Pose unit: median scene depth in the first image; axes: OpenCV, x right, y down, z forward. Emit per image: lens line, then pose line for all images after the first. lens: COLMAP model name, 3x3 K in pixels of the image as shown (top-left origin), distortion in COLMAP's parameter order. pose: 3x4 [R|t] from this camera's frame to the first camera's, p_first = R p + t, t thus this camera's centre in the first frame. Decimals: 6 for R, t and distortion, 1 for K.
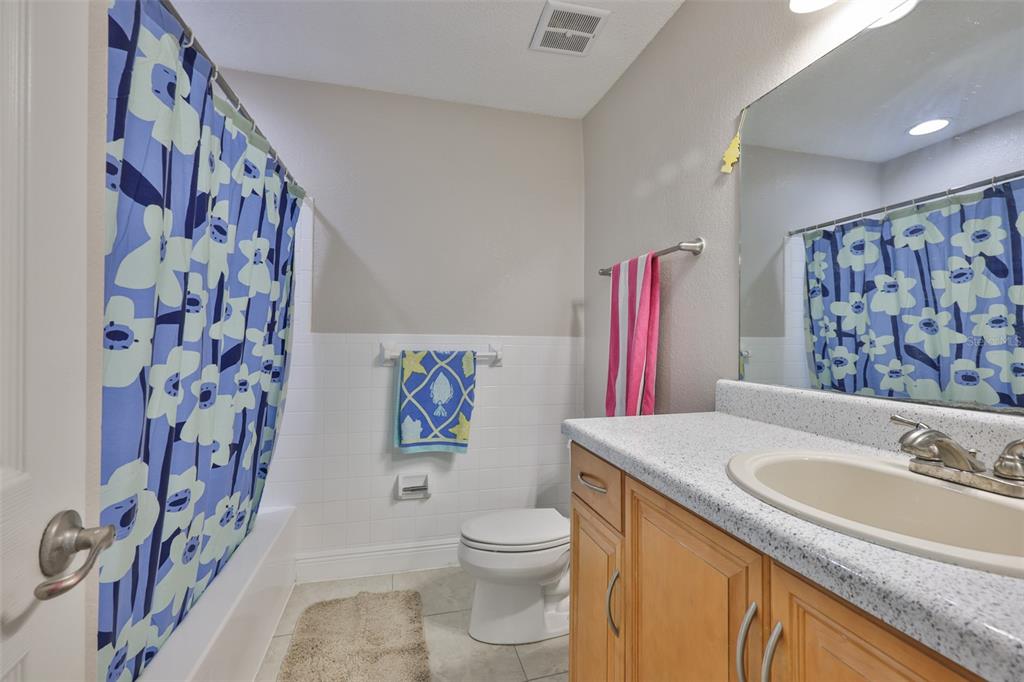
lens RADIAL K [[432.7, 0, 511.6], [0, 432.7, 338.8], [0, 0, 1]] dist [-0.001535, -0.000026]
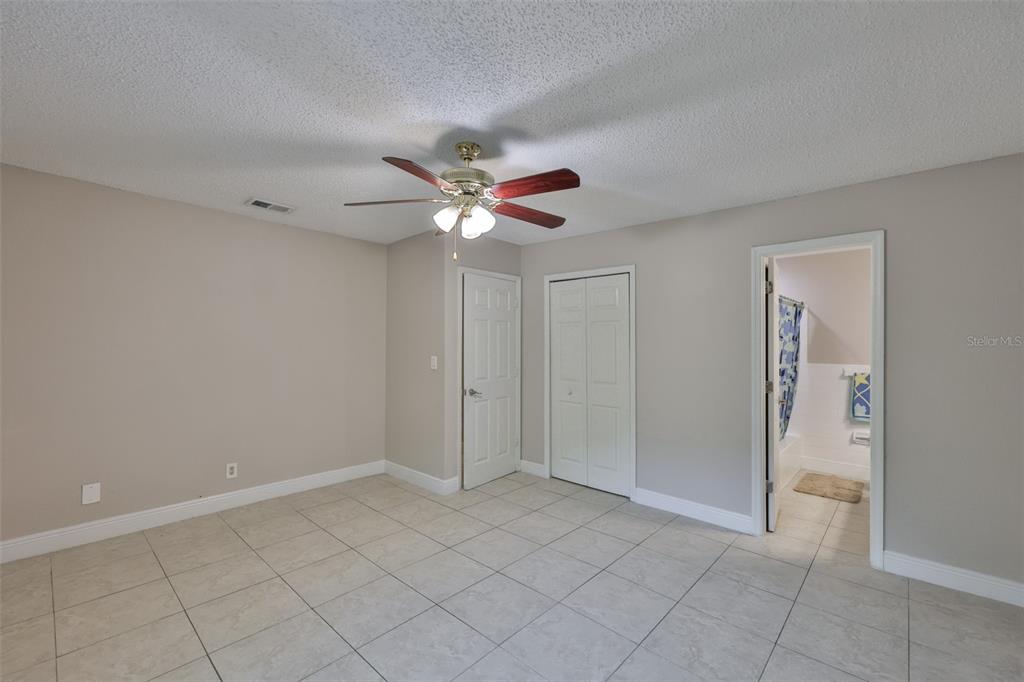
lens RADIAL K [[432.7, 0, 511.6], [0, 432.7, 338.8], [0, 0, 1]] dist [-0.001535, -0.000026]
pose [[0.541652, -0.012016, -0.840517, 0.641103], [0.002851, 0.999918, -0.012457, -0.121533], [0.840598, 0.004351, 0.541642, -1.620732]]
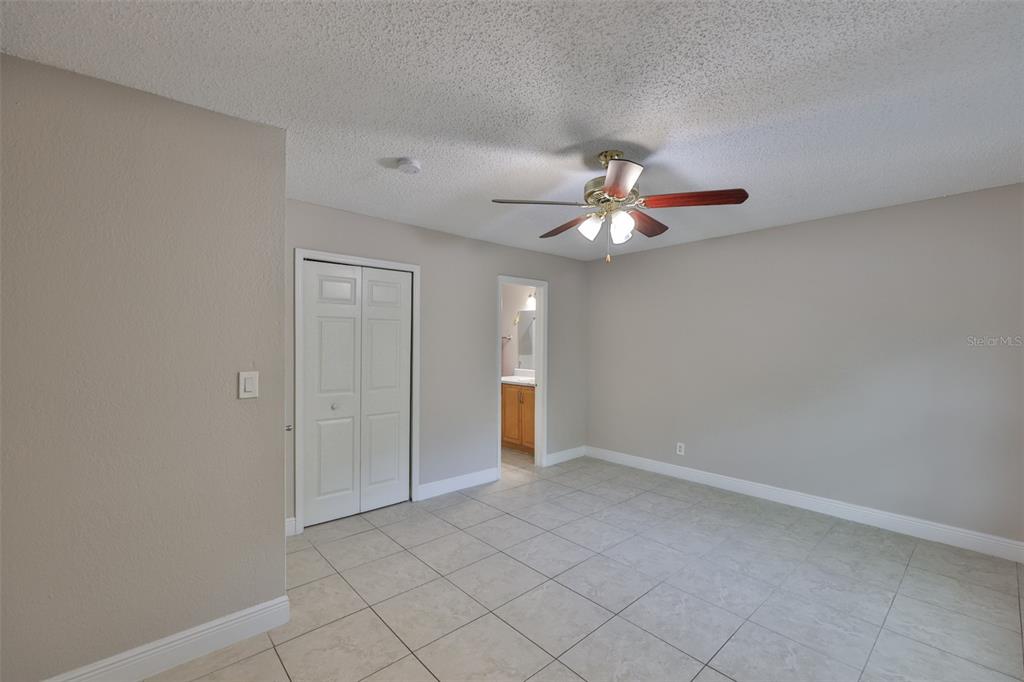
lens RADIAL K [[432.7, 0, 511.6], [0, 432.7, 338.8], [0, 0, 1]] dist [-0.001535, -0.000026]
pose [[0.889439, -0.001167, 0.457052, -1.080813], [0.001628, 0.999998, -0.000616, -0.142299], [-0.457050, 0.001292, 0.889440, -2.009015]]
